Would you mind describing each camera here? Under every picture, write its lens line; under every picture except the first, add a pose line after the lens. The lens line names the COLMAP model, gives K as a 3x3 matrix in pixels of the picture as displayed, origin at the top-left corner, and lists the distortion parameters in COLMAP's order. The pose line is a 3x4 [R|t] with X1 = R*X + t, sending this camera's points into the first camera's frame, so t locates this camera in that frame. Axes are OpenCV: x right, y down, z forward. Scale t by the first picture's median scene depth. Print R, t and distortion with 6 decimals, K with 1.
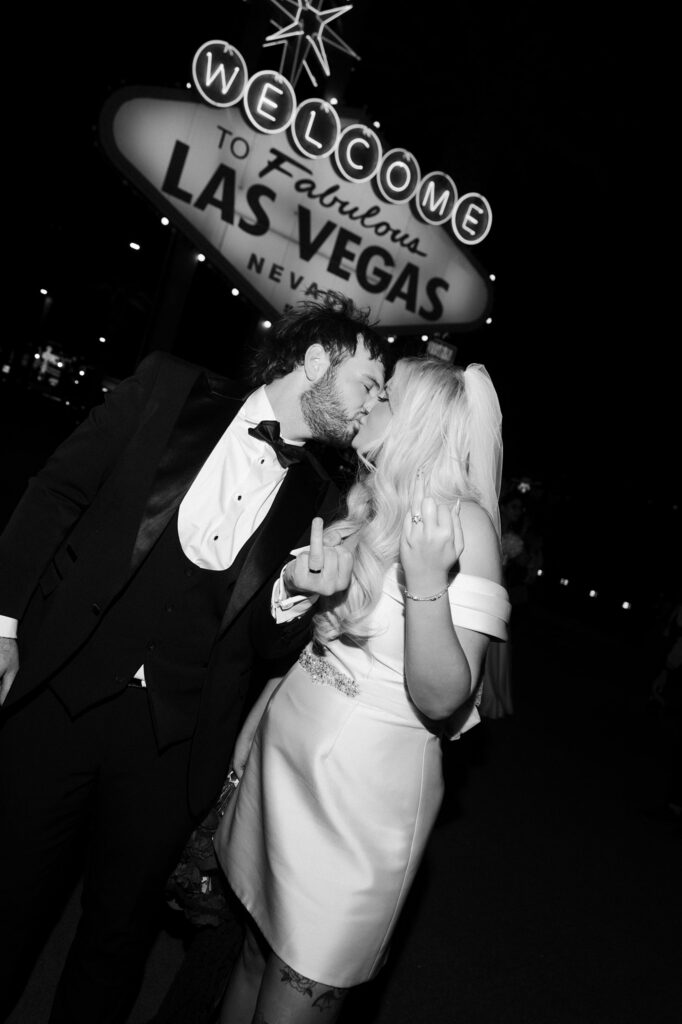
lens RADIAL K [[804.3, 0, 334.4], [0, 804.3, 519.8], [0, 0, 1]] dist [0.009166, -0.002263]
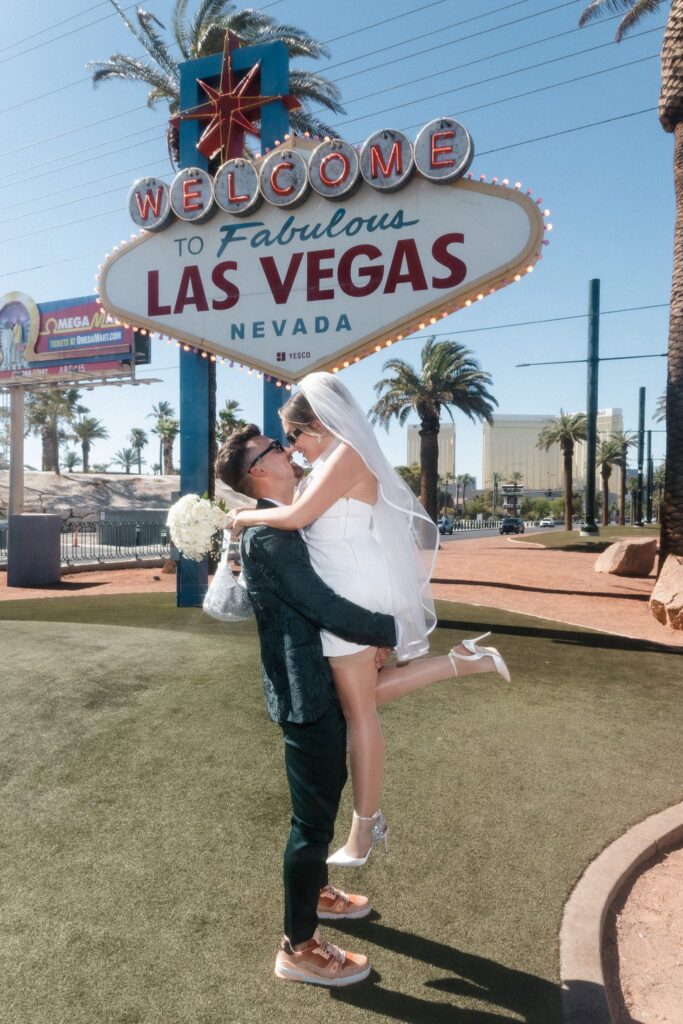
lens RADIAL K [[757.8, 0, 320.6], [0, 757.8, 528.9], [0, 0, 1]] dist [0.006038, -0.053486]
pose [[0.557332, -0.268805, -0.785573, 0.639238], [0.112745, 0.961881, -0.249146, 0.173316], [0.822600, 0.050288, 0.566393, 0.539145]]
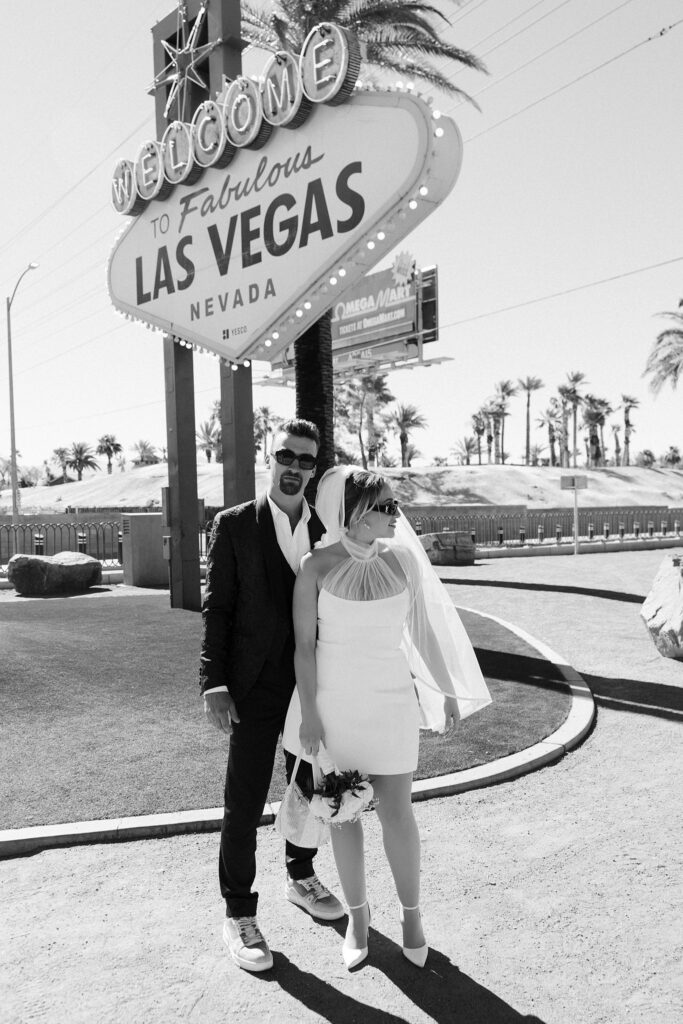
lens RADIAL K [[873.0, 0, 329.1], [0, 873.0, 528.7], [0, 0, 1]] dist [0.006851, -0.005952]
pose [[0.143725, -0.270012, -0.952070, 0.807710], [-0.003816, 0.961900, -0.273376, 0.198934], [0.989610, 0.042924, 0.137219, 1.002654]]
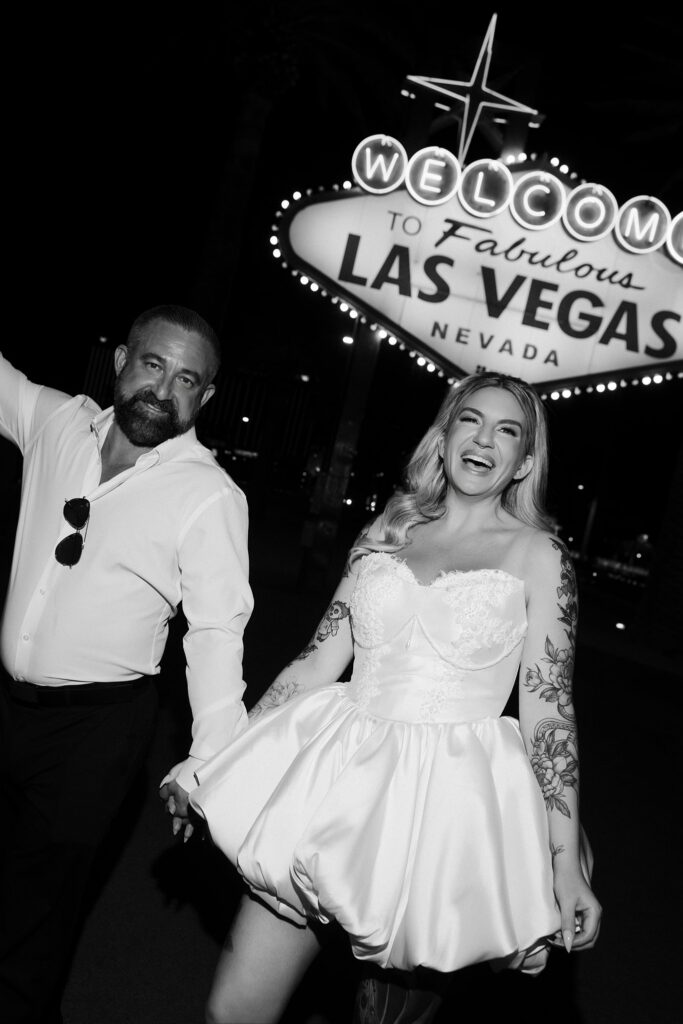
lens RADIAL K [[836.6, 0, 328.7], [0, 836.6, 514.0], [0, 0, 1]] dist [-0.002089, -0.003578]
pose [[0.868443, -0.093529, -0.486887, 0.259407], [0.007511, 0.984414, -0.175705, 0.083881], [0.495732, 0.148933, 0.855610, 0.080226]]
